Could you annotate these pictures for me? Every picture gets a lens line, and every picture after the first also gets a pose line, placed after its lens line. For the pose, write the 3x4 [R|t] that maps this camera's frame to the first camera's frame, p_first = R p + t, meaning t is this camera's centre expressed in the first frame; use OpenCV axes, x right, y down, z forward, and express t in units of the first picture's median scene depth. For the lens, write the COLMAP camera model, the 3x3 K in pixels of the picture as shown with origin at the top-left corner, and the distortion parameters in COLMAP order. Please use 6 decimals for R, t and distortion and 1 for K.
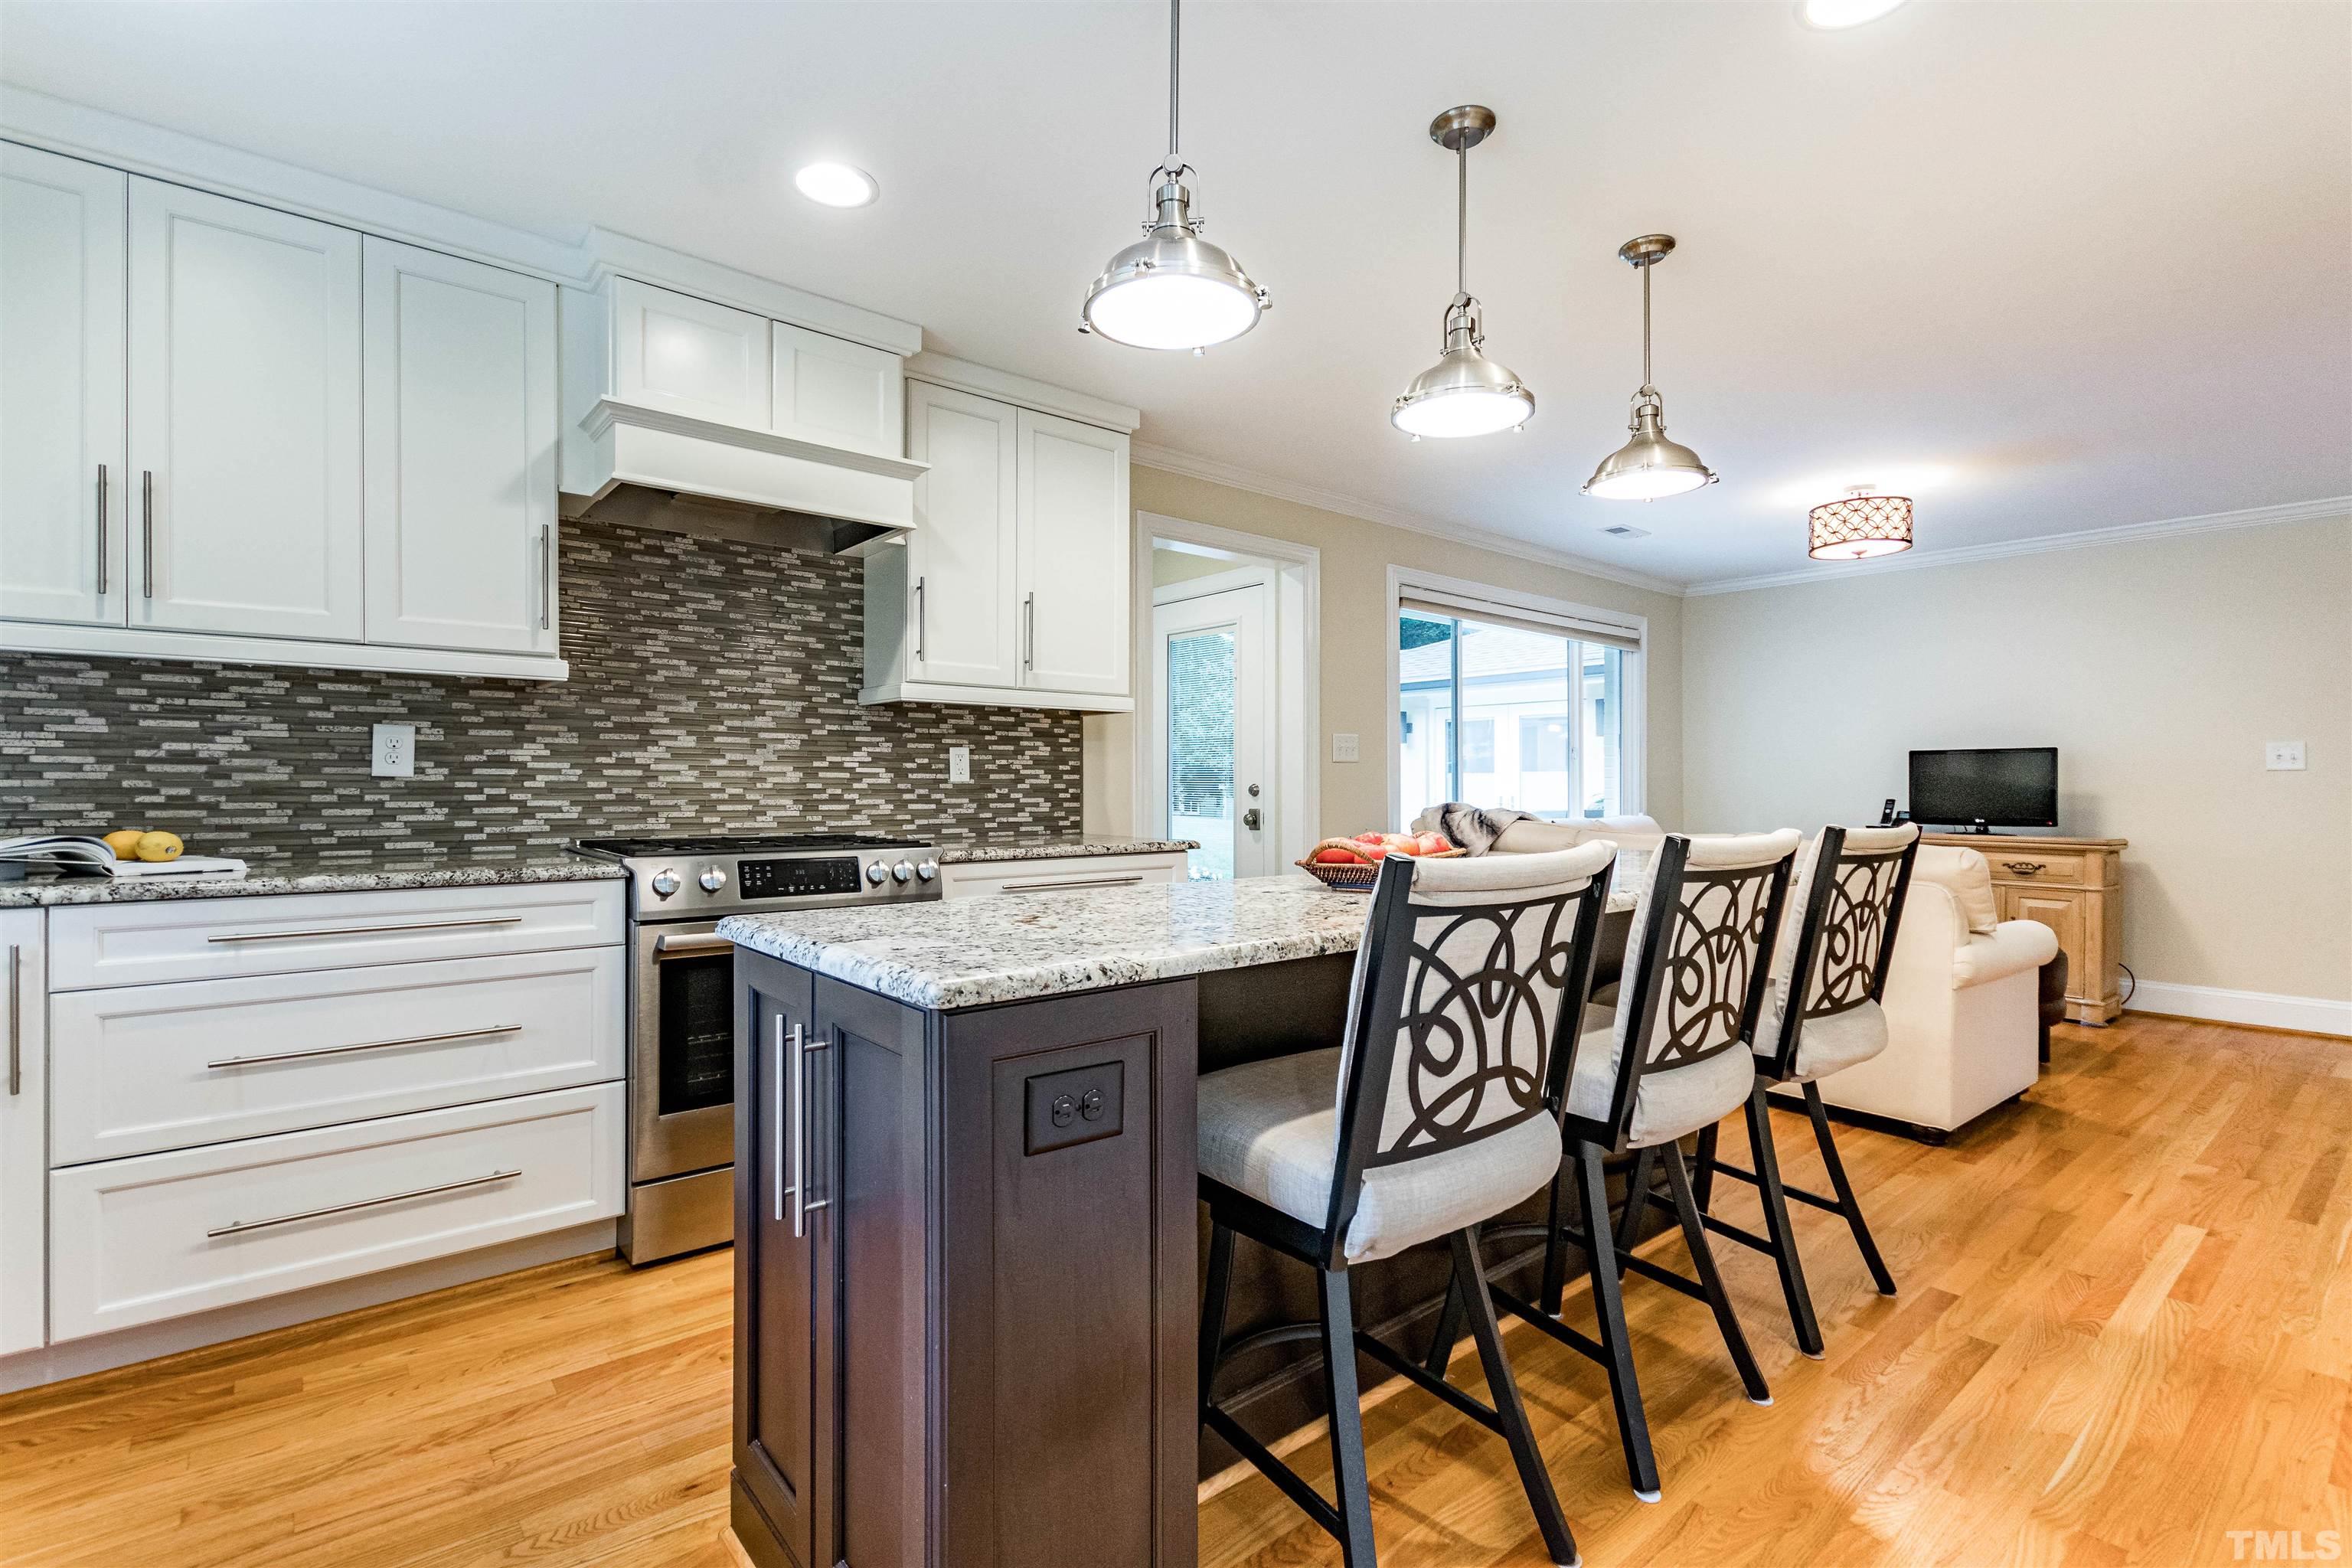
lens RADIAL K [[1061.1, 0, 1156.6], [0, 1061.1, 787.5], [0, 0, 1]] dist [-0.000514, -0.000117]
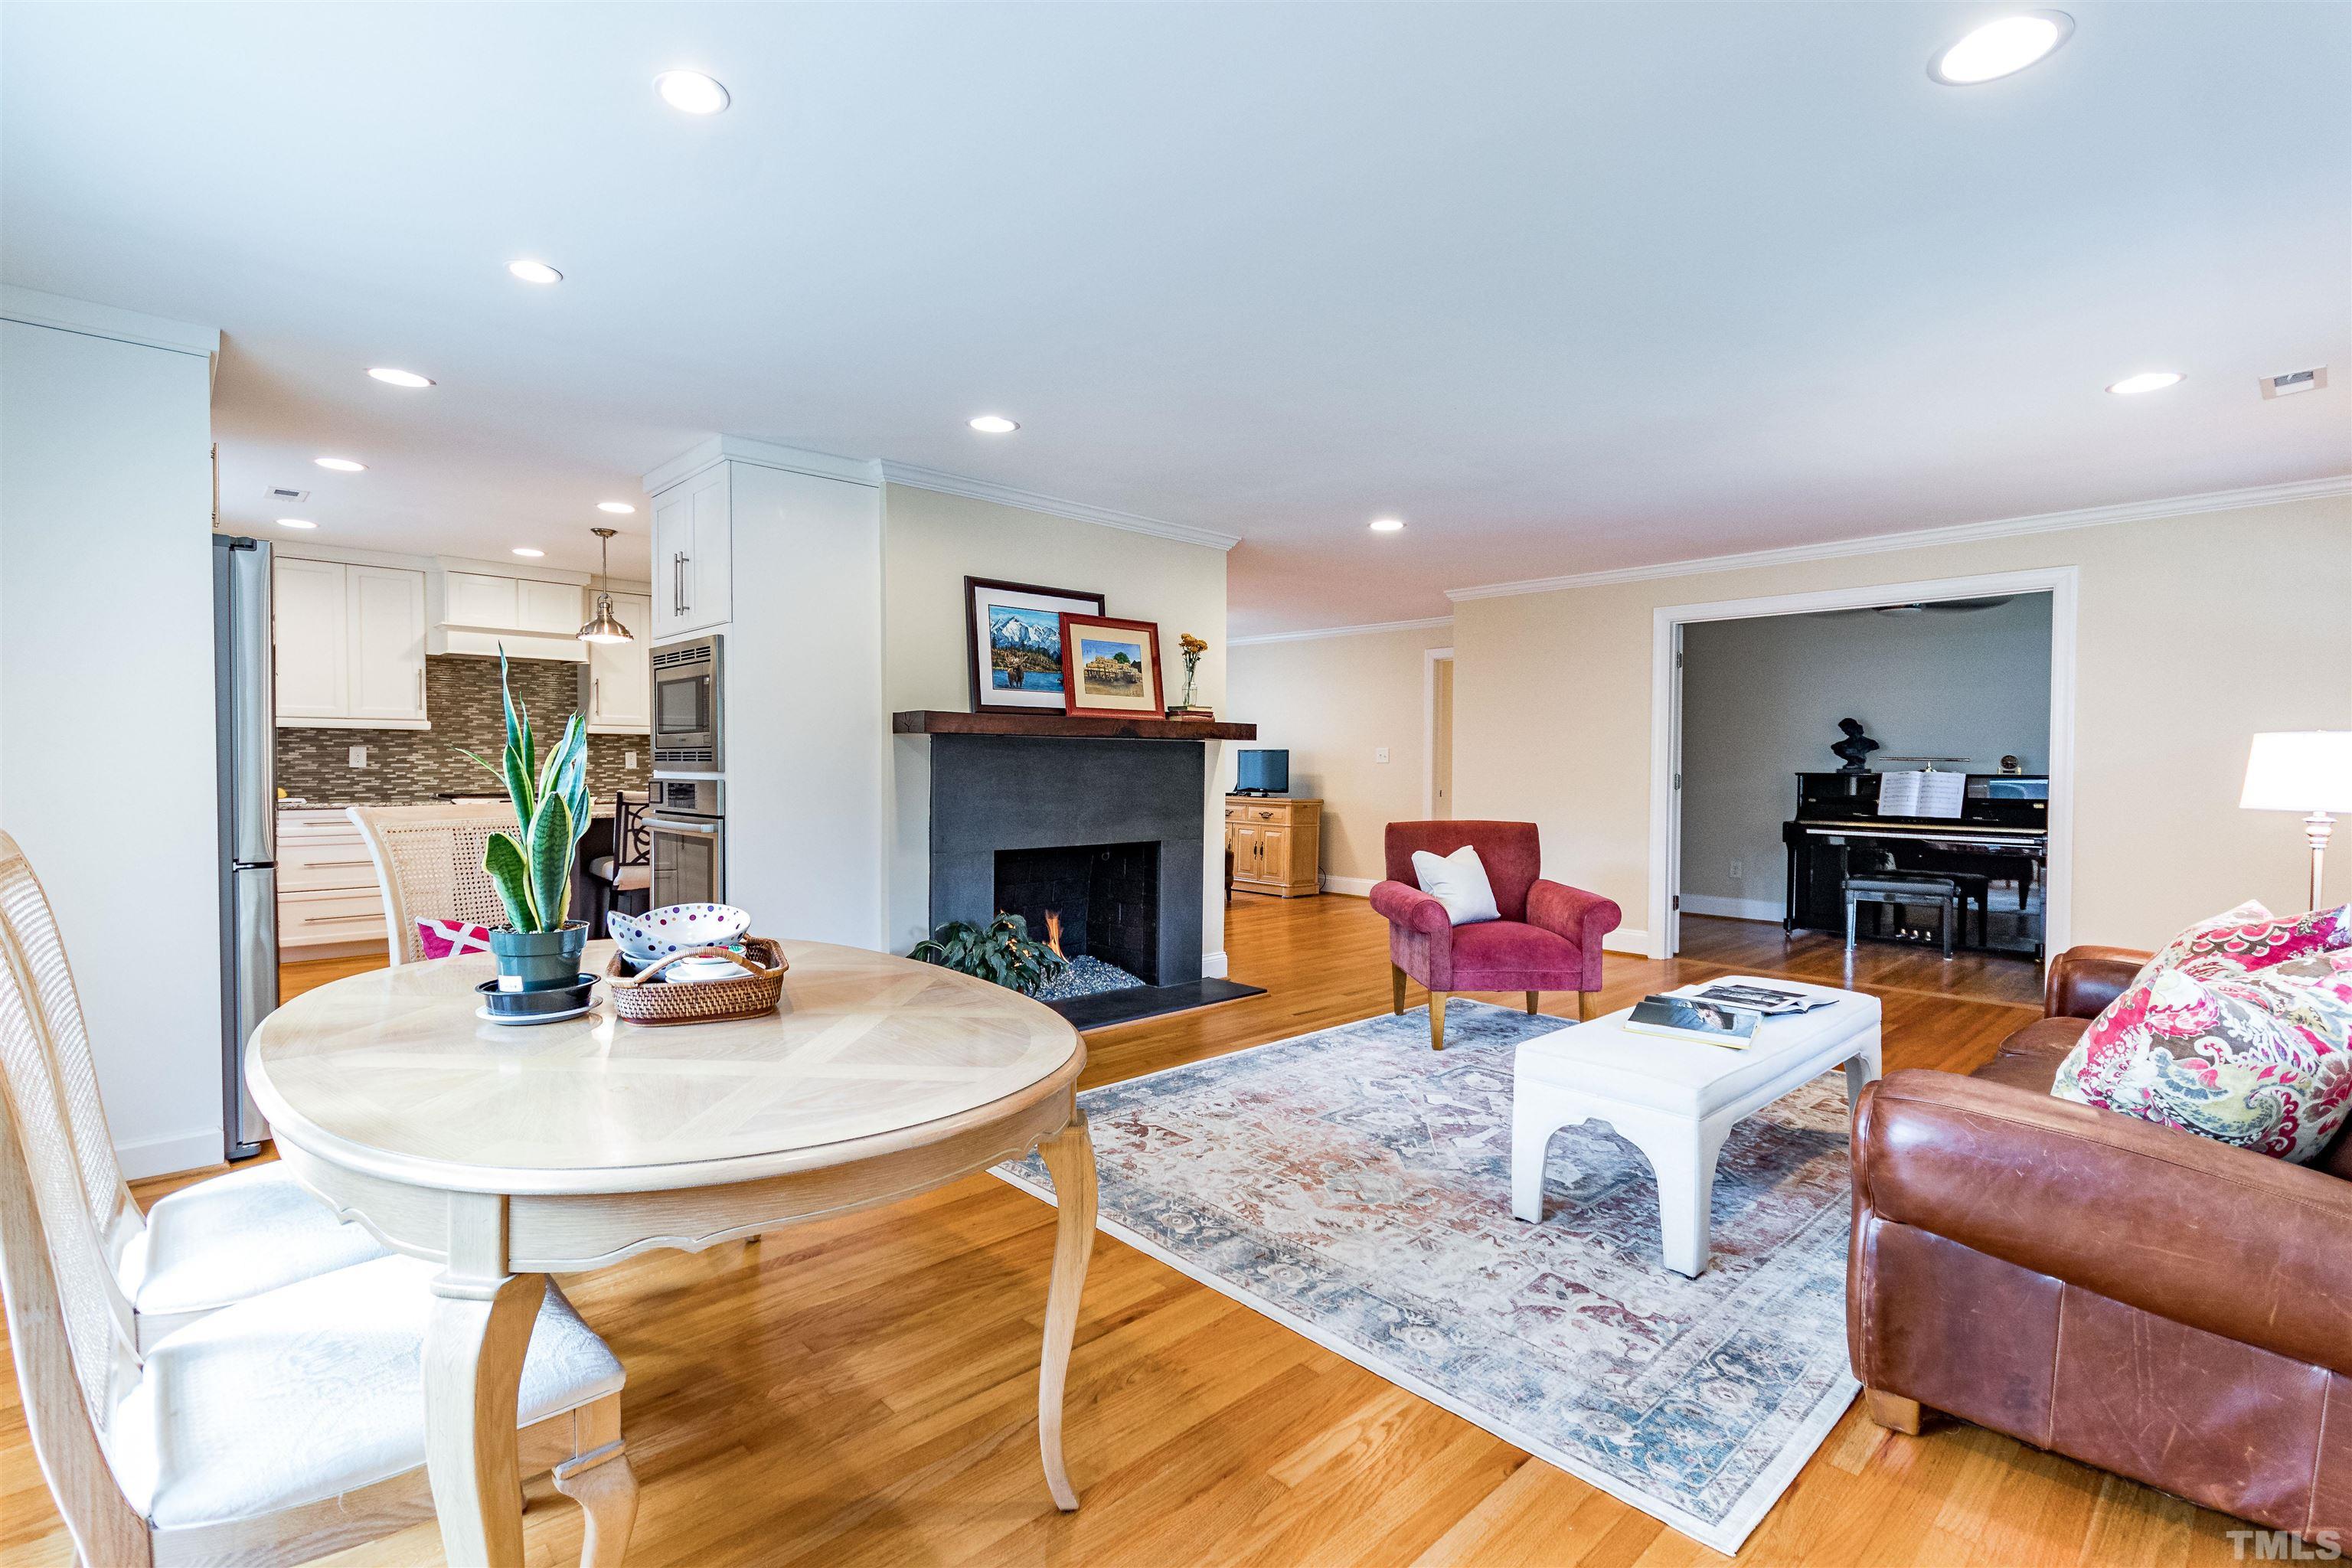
lens RADIAL K [[1093.0, 0, 1185.8], [0, 1093.0, 787.8], [0, 0, 1]] dist [0.001037, 0.000730]
pose [[0.997342, 0.002040, 0.072828, 0.958868], [-0.003699, 0.999736, 0.022659, -0.025739], [-0.072762, -0.022869, 0.997087, -1.581705]]
